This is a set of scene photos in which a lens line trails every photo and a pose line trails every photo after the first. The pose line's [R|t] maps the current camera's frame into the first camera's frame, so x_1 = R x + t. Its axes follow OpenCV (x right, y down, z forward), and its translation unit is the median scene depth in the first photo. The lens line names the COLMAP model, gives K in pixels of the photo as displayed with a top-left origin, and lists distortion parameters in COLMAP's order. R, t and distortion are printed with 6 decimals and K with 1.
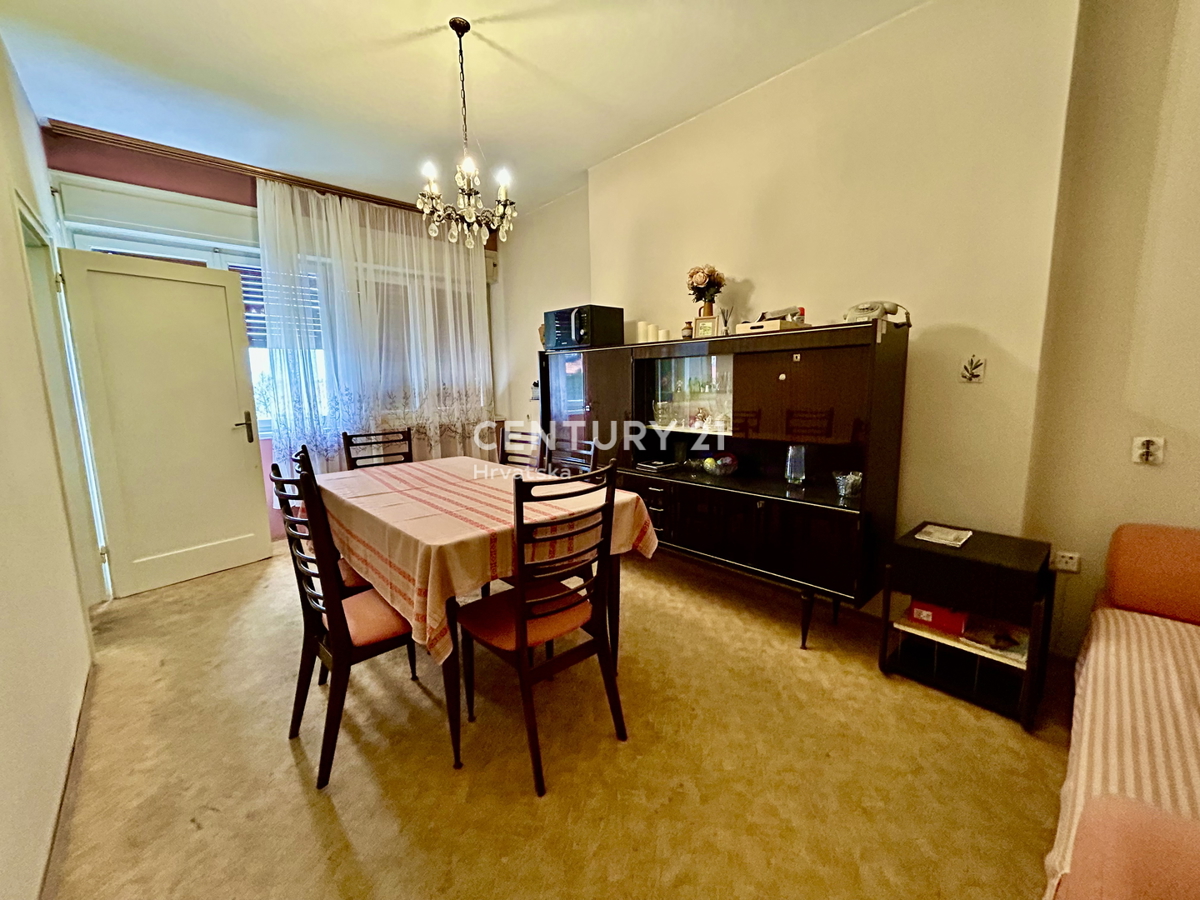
lens RADIAL K [[481.8, 0, 598.6], [0, 481.8, 447.6], [0, 0, 1]] dist [-0.001262, 0.000358]
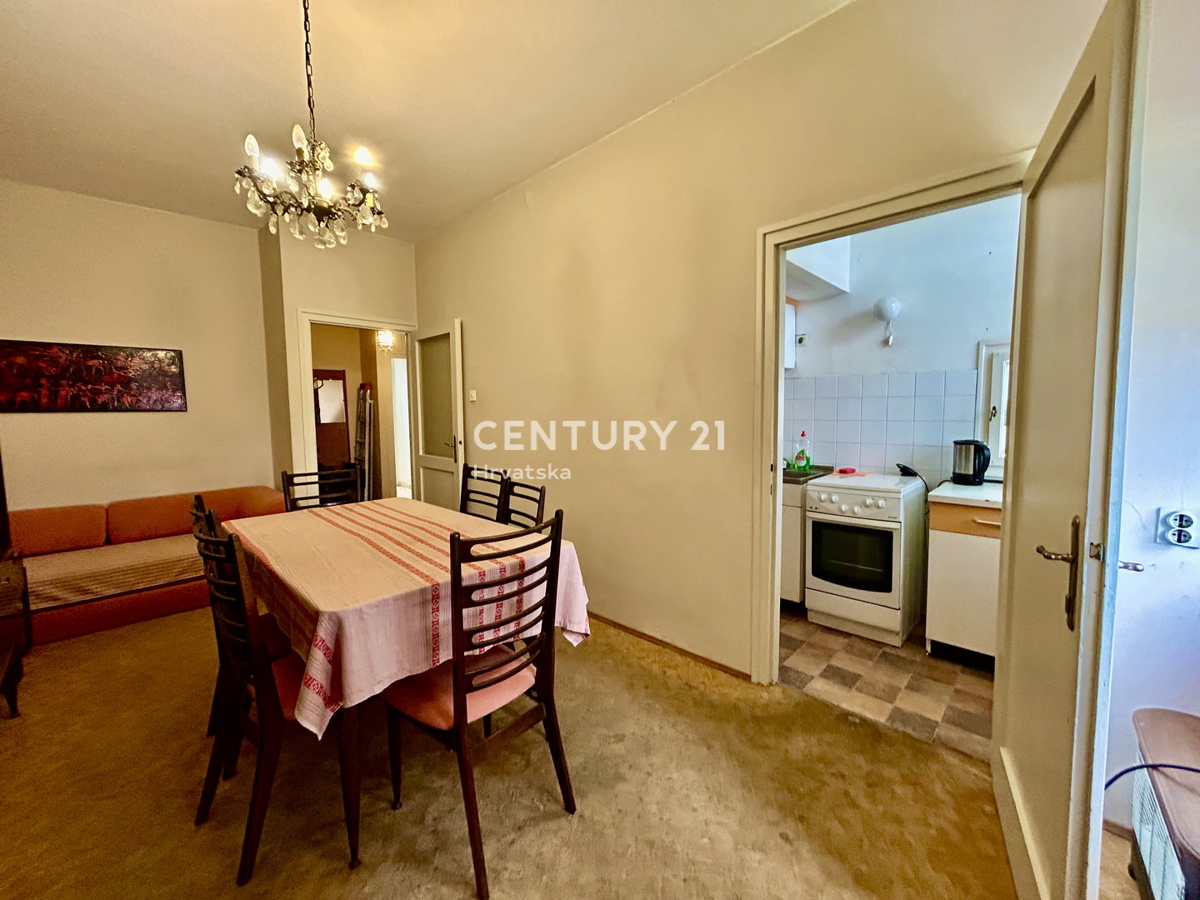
lens RADIAL K [[481.8, 0, 598.6], [0, 481.8, 447.6], [0, 0, 1]] dist [-0.001262, 0.000358]
pose [[-0.997991, 0.034778, -0.052954, -0.547992], [0.023045, 0.977874, 0.207922, -0.219083], [0.059014, 0.206284, -0.976711, 1.536923]]
